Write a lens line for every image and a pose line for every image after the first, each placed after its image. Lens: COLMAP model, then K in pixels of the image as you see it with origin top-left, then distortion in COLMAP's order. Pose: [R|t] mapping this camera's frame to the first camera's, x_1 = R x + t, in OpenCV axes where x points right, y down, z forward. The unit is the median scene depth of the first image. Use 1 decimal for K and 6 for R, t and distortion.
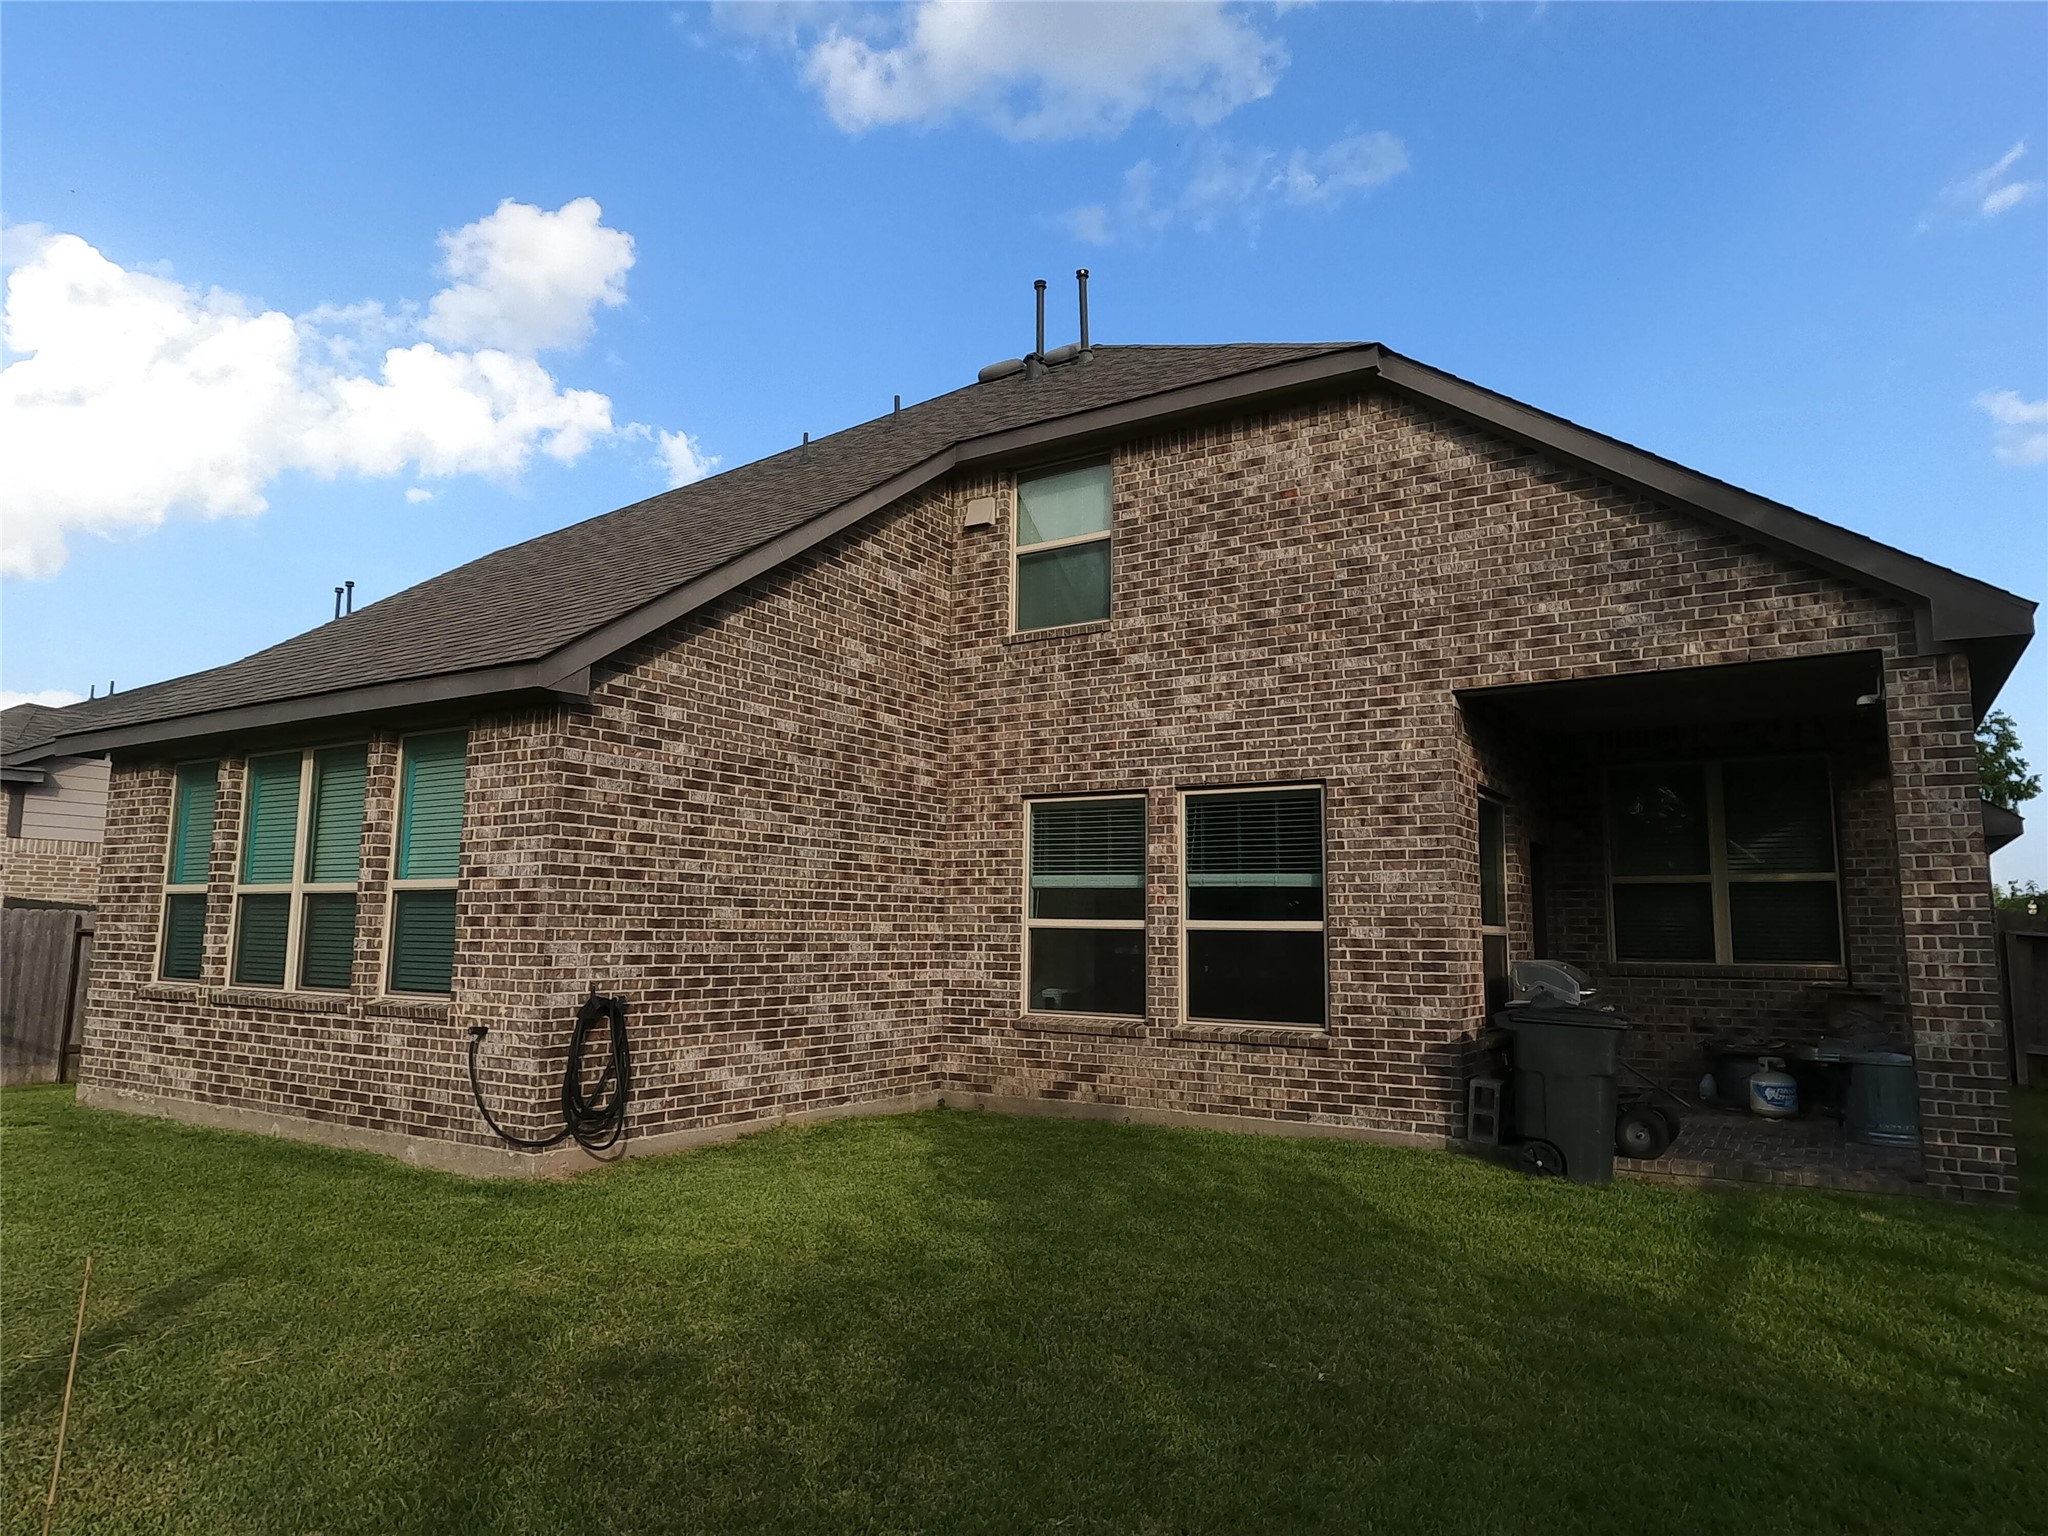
lens RADIAL K [[1240.3, 0, 1017.3], [0, 1240.3, 795.2], [0, 0, 1]] dist [0.023874, -0.039639]
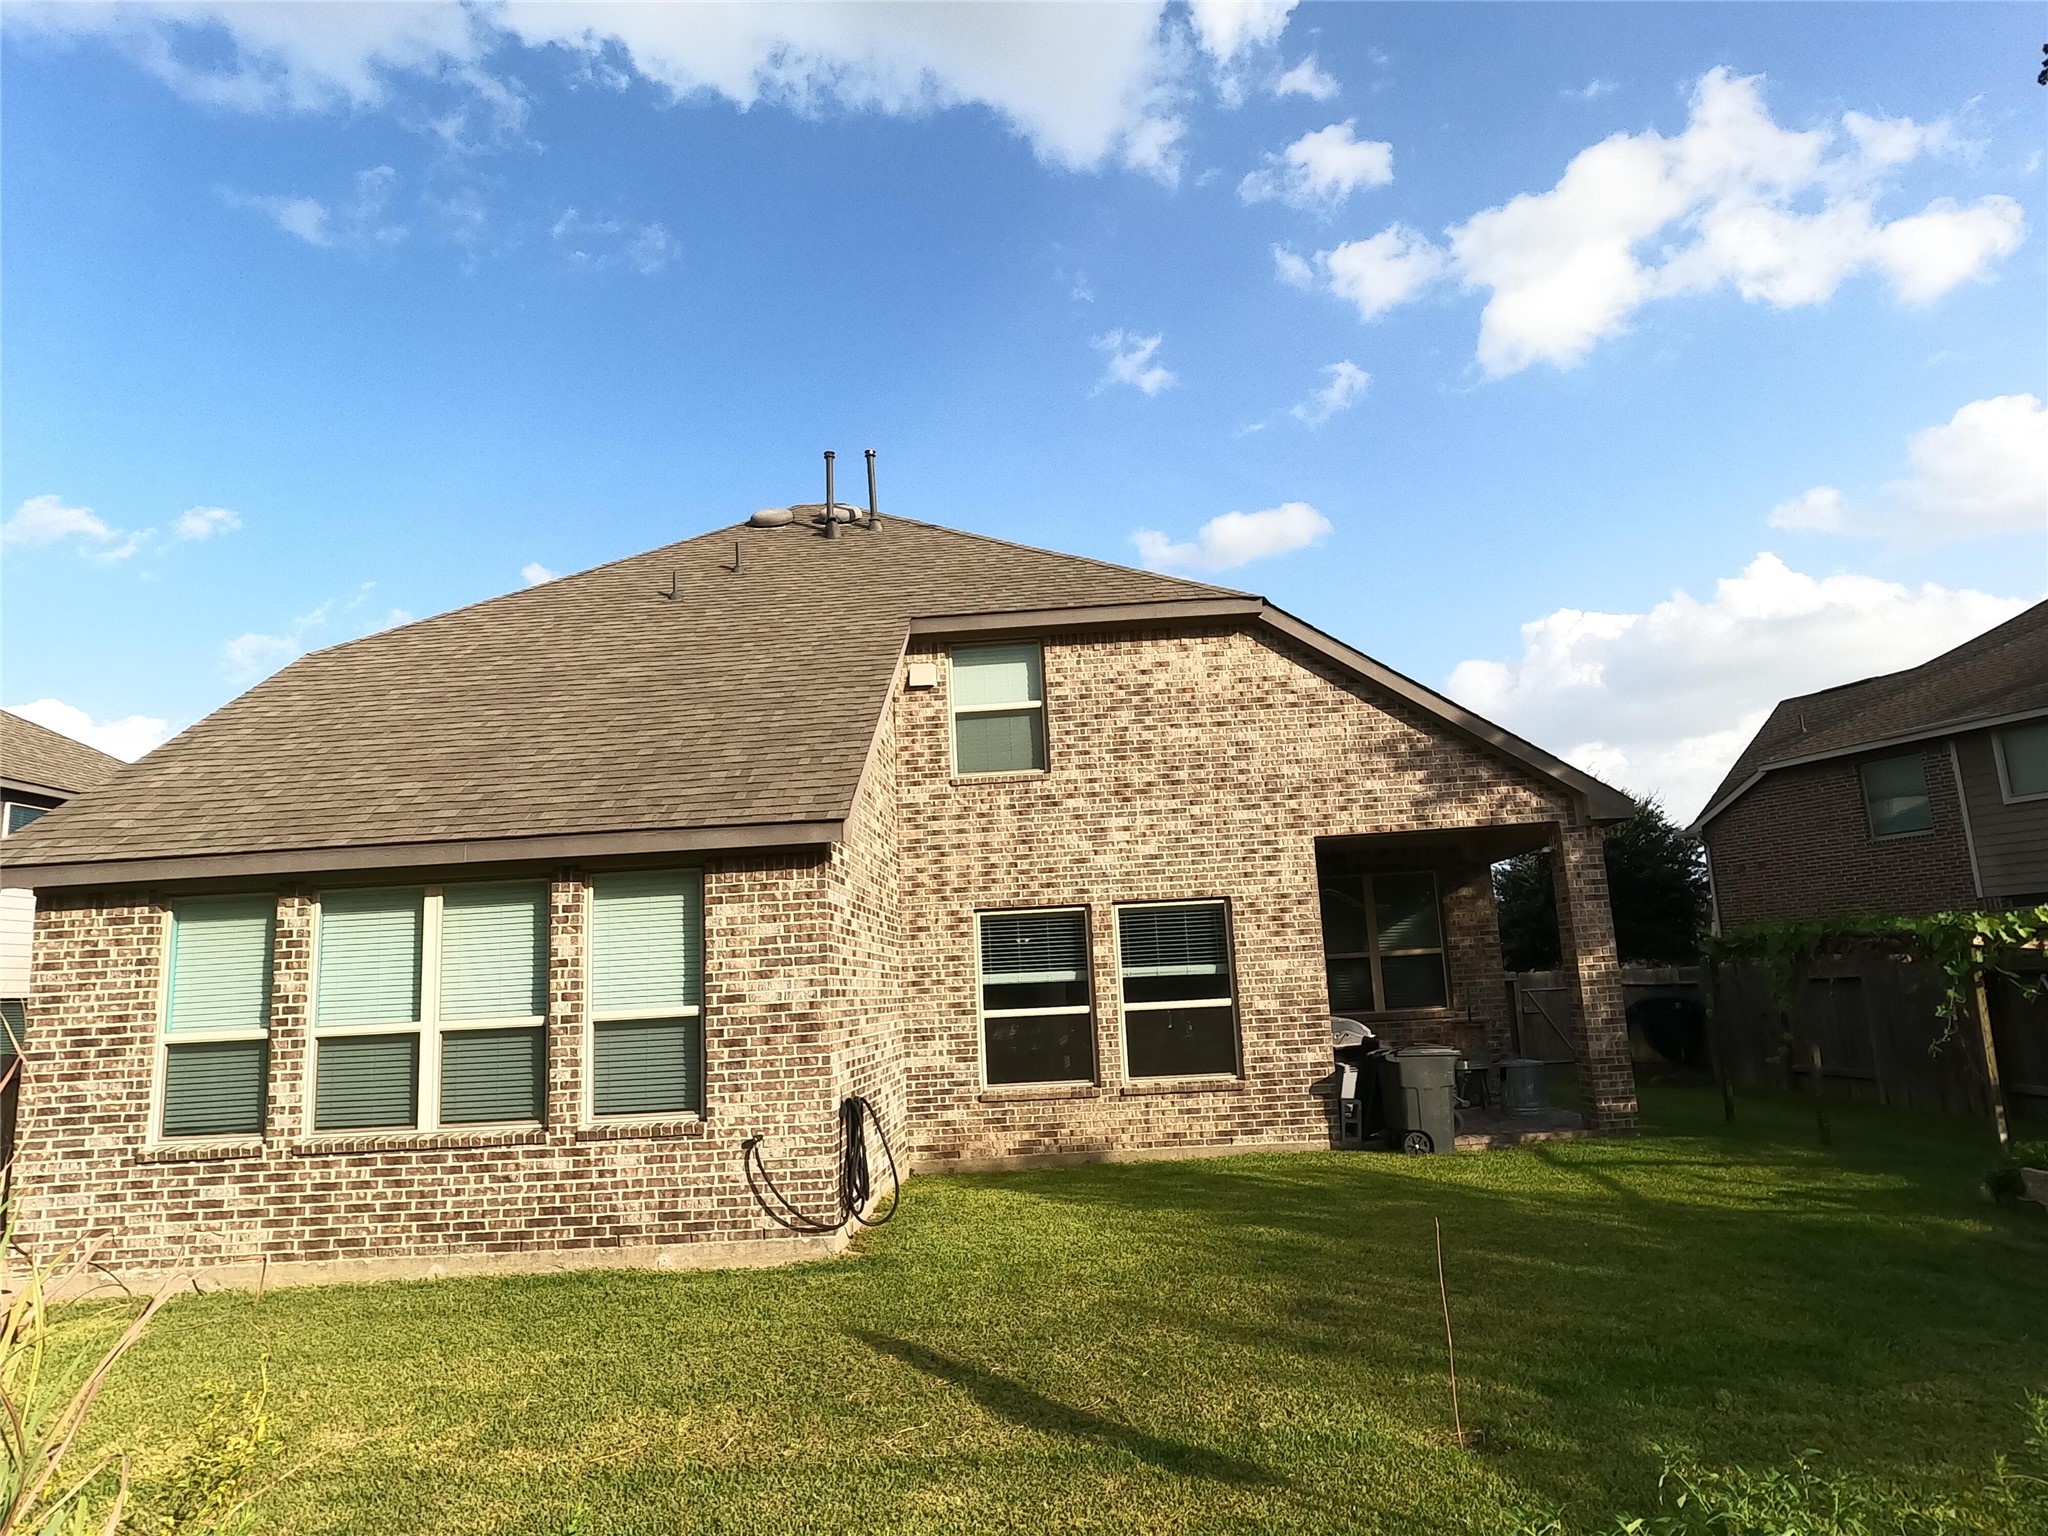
lens RADIAL K [[1240.3, 0, 1017.3], [0, 1240.3, 795.2], [0, 0, 1]] dist [0.023874, -0.039639]
pose [[0.869797, 0.020961, 0.492965, -0.643304], [0.008171, 0.998348, -0.056869, -0.048315], [-0.493342, 0.053492, 0.868189, -0.107157]]
